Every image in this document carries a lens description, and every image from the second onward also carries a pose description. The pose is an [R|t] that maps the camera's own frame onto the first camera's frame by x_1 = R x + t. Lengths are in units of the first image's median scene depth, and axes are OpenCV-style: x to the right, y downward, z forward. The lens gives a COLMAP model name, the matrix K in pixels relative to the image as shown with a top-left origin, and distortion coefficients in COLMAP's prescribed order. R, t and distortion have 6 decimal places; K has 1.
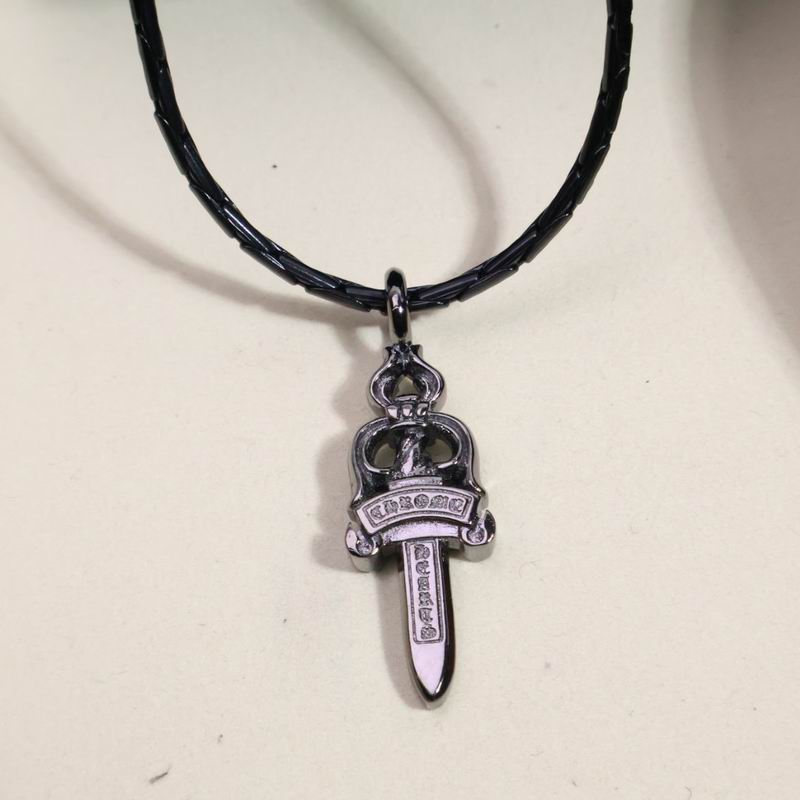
lens RADIAL K [[1944.5, 0, 396.3], [0, 1944.5, 397.5], [0, 0, 1]] dist [0.016207, 0.000000]
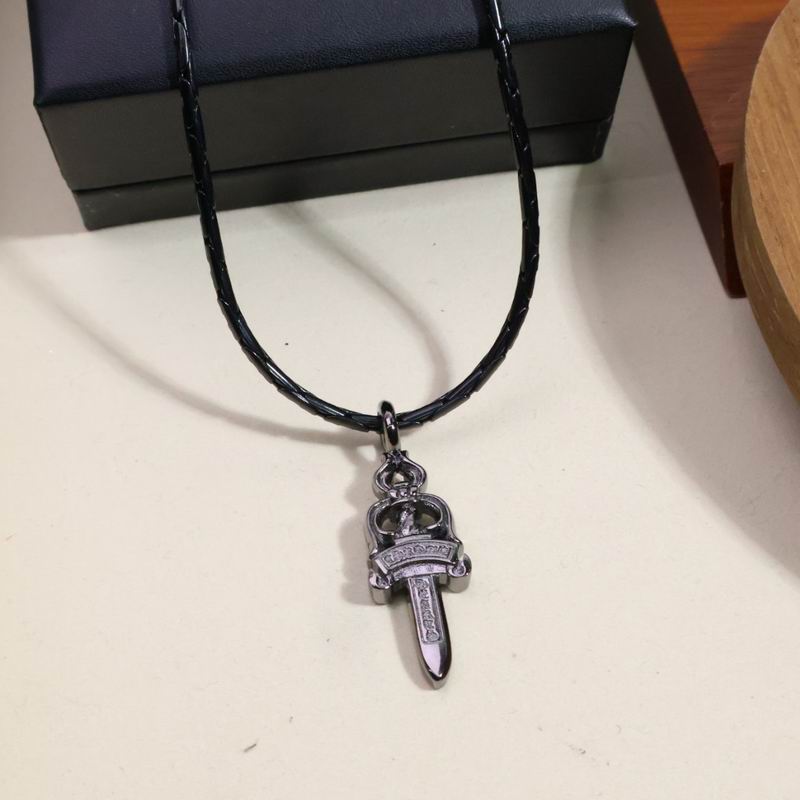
lens RADIAL K [[1944.5, 0, 403.0], [0, 1944.5, 400.1], [0, 0, 1]] dist [0.016207, 0.000000]
pose [[0.994140, -0.043172, 0.099105, -0.133235], [0.059284, 0.984362, -0.165881, 0.177210], [-0.090394, 0.170784, 0.981153, -0.424005]]
